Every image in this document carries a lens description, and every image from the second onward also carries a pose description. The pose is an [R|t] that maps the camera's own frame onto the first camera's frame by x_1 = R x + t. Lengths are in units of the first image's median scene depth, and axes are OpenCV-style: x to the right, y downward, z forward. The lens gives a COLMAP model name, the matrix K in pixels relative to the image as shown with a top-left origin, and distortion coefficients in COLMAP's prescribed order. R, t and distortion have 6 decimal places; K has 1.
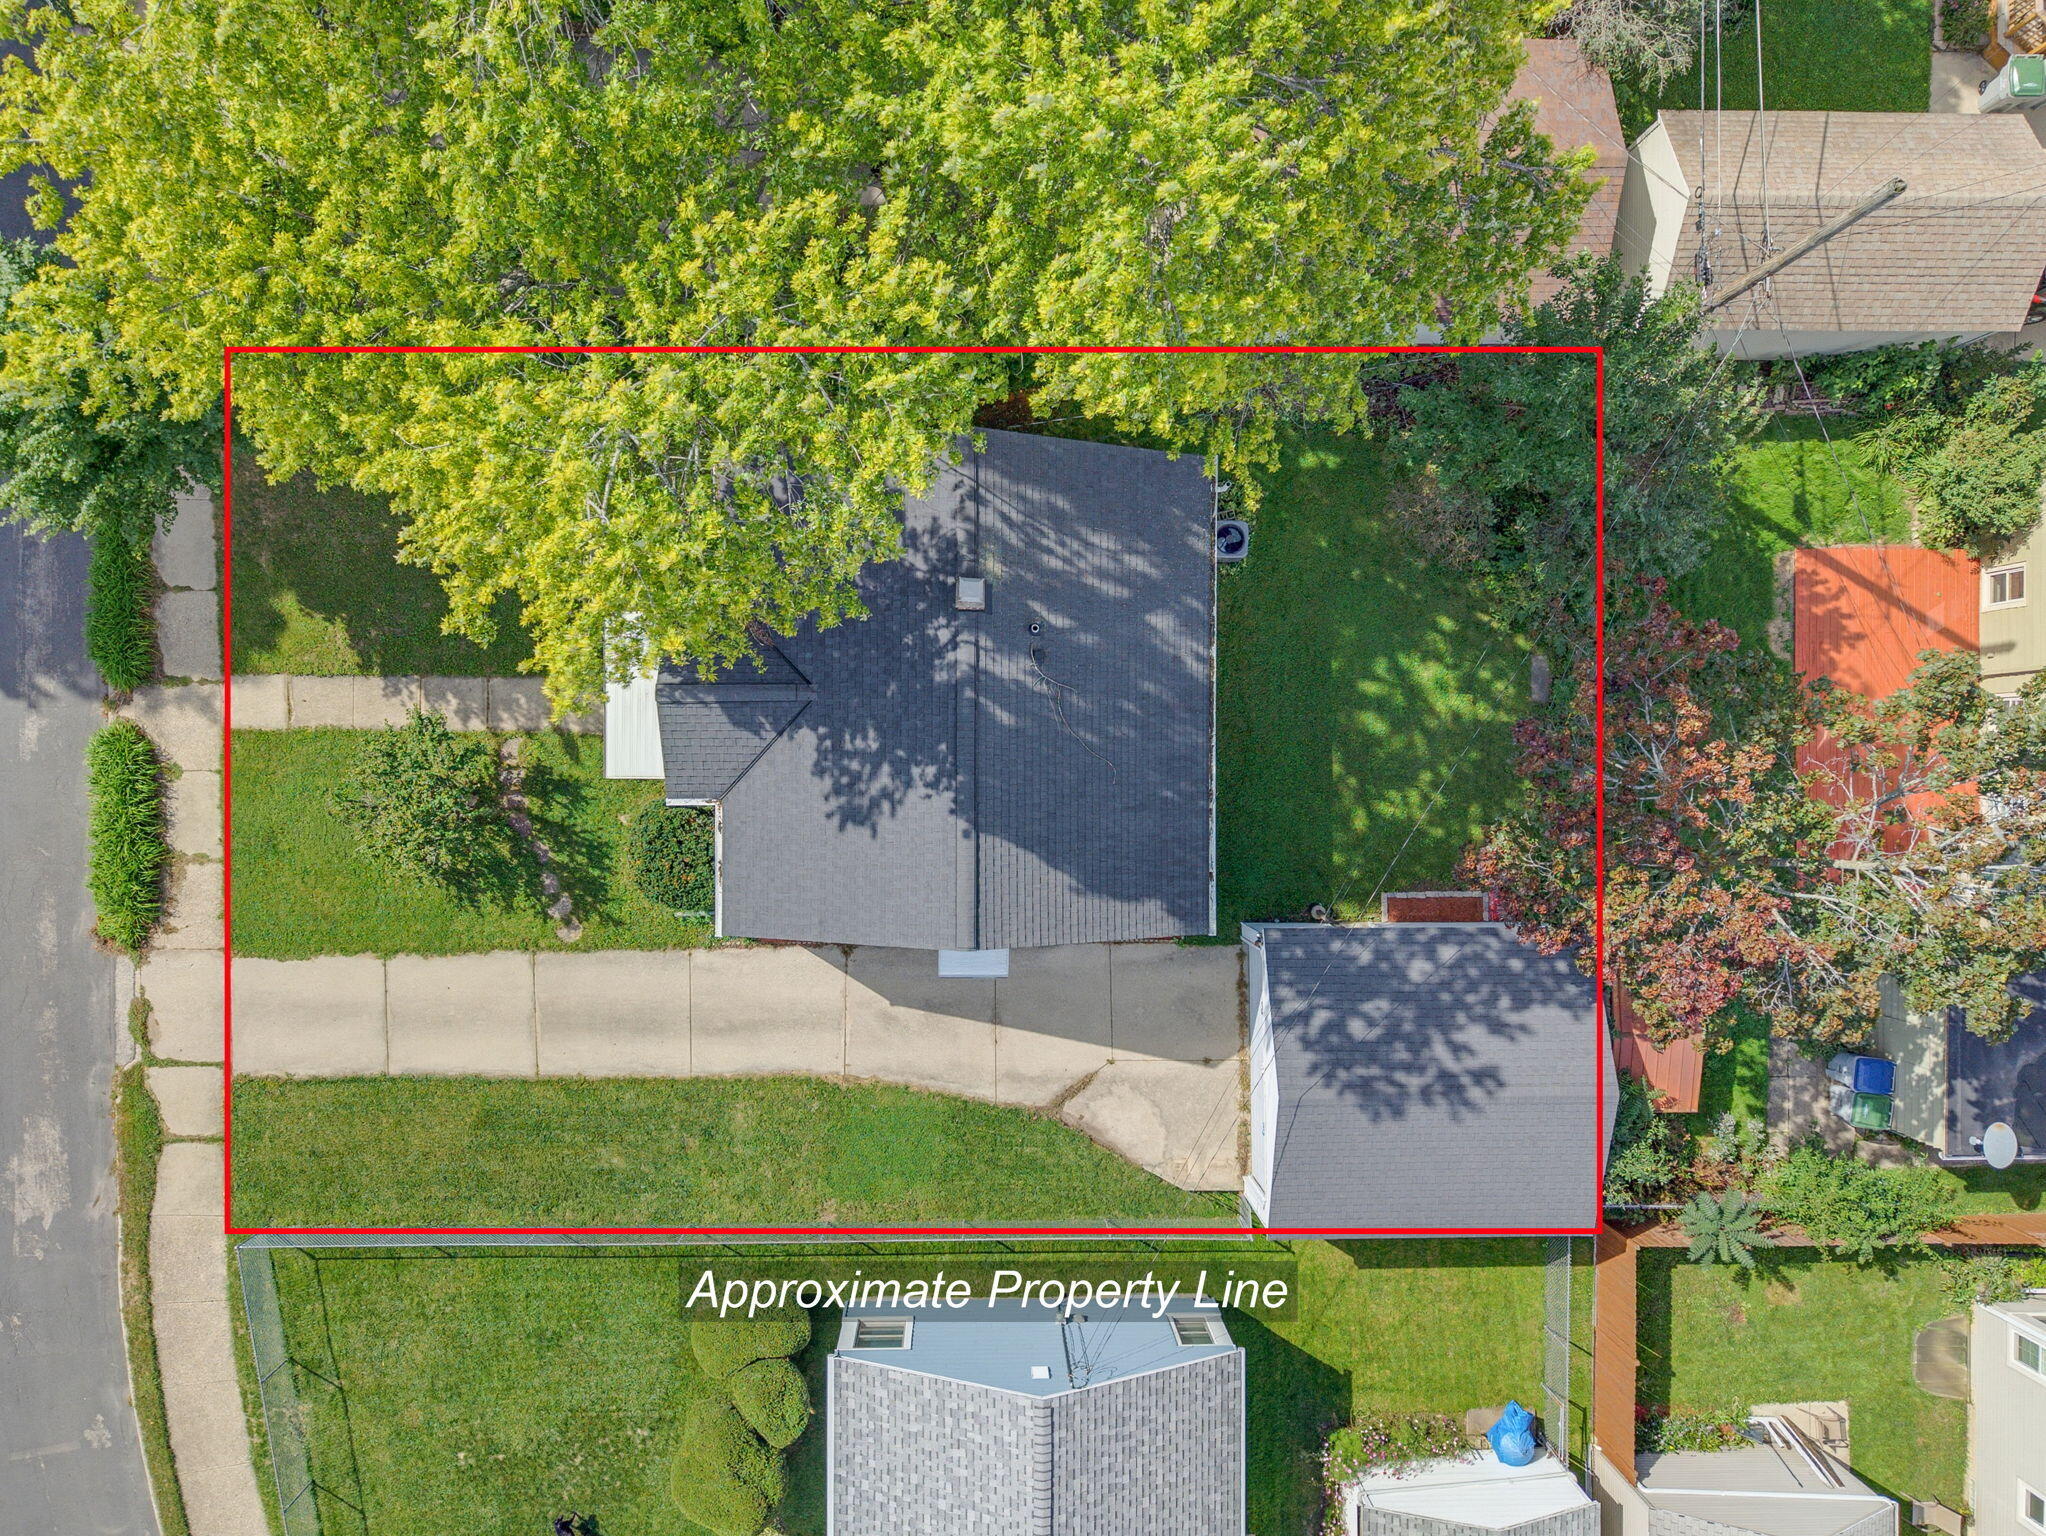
lens RADIAL K [[1344.8, 0, 1010.5], [0, 1344.8, 772.5], [0, 0, 1]] dist [0.011712, -0.026201]
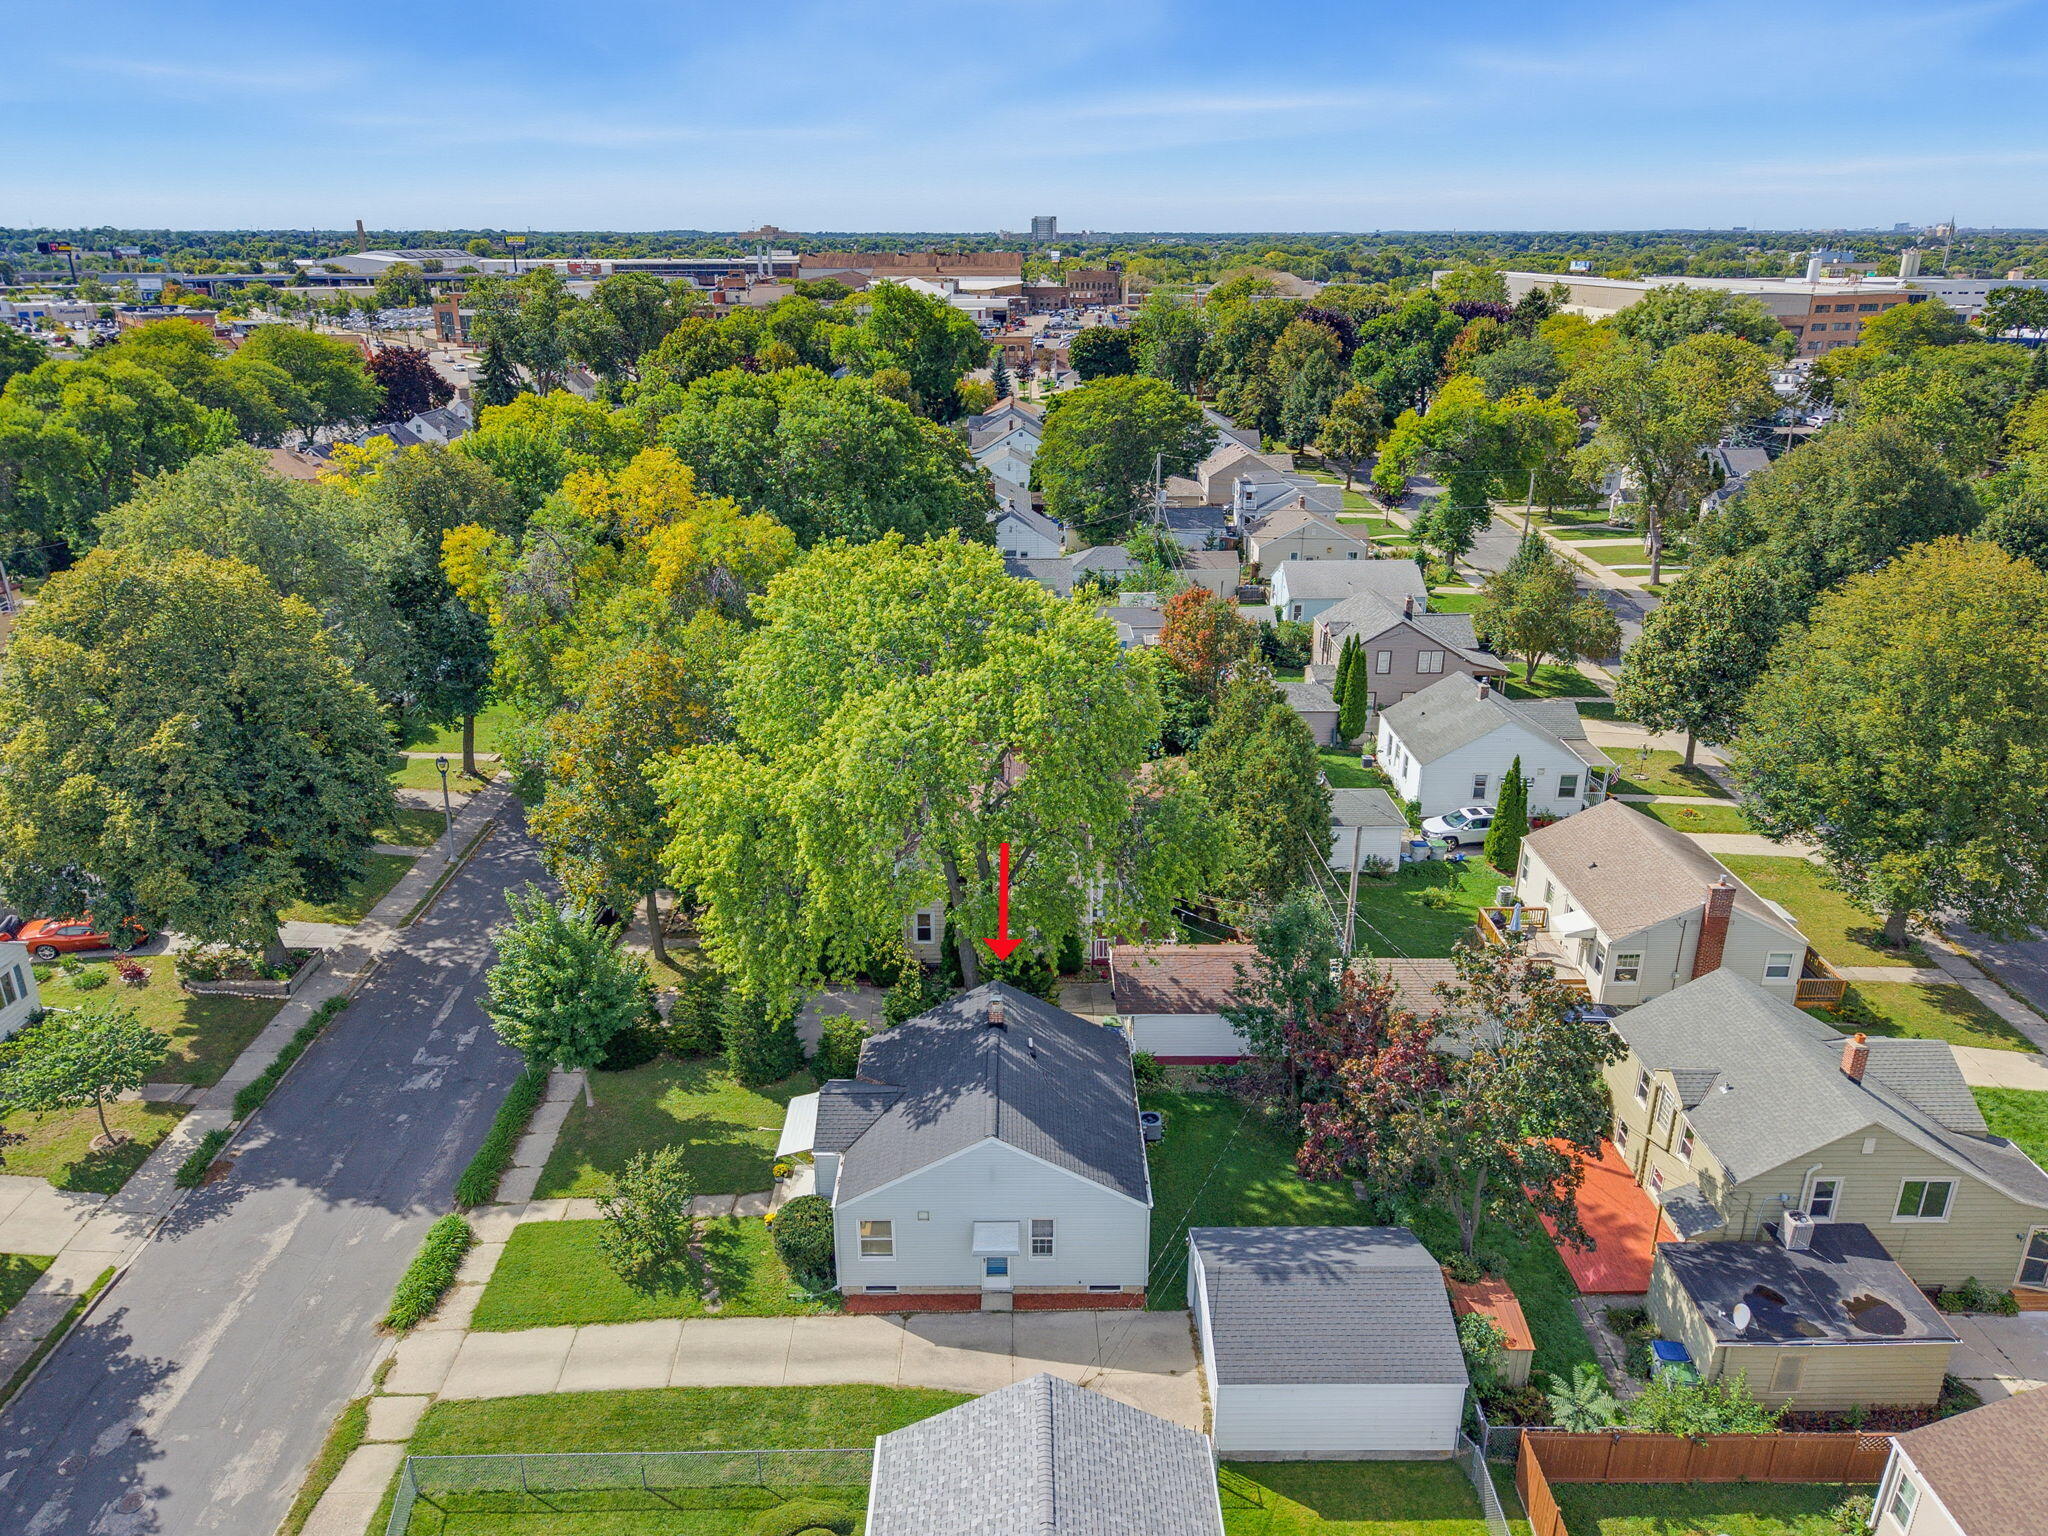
lens RADIAL K [[1346.1, 0, 1011.8], [0, 1346.1, 762.6], [0, 0, 1]] dist [0.011712, -0.026201]
pose [[0.999211, -0.037483, -0.013167, 0.028317], [0.000761, 0.349408, -0.936970, 1.252246], [0.039721, 0.936221, 0.349160, -0.026409]]
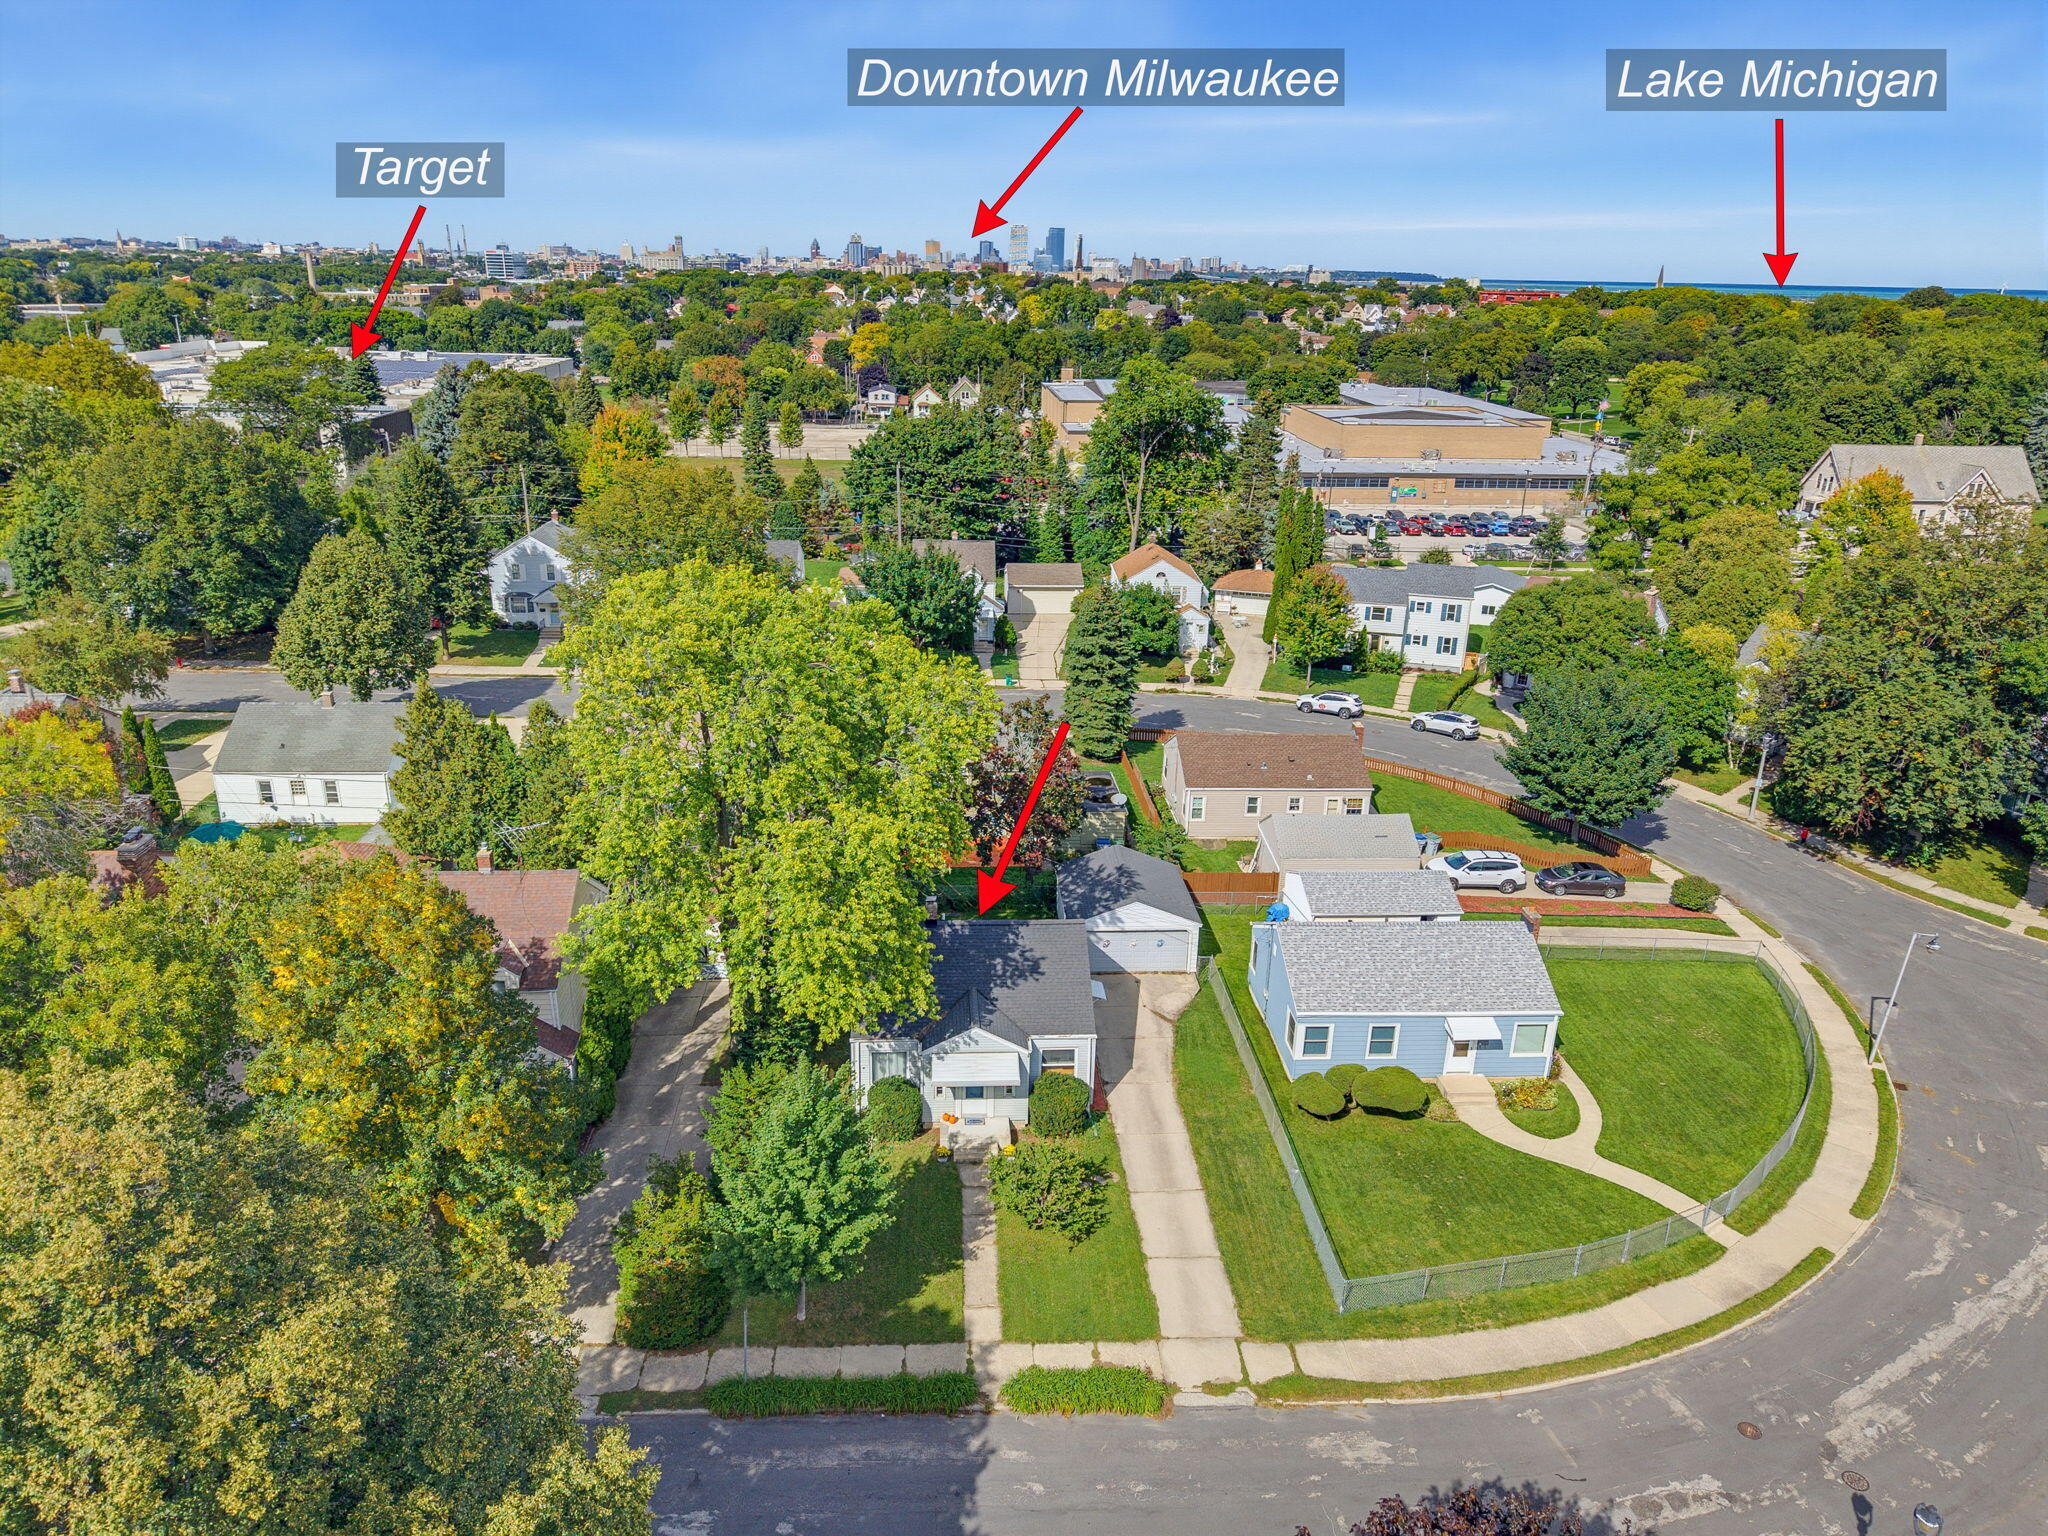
lens RADIAL K [[1346.1, 0, 1014.0], [0, 1346.1, 772.1], [0, 0, 1]] dist [0.011712, -0.026201]
pose [[-0.048968, -0.354456, 0.933790, -1.707492], [0.998493, 0.005832, 0.054575, -0.102746], [-0.024790, 0.935055, 0.353636, -0.069419]]
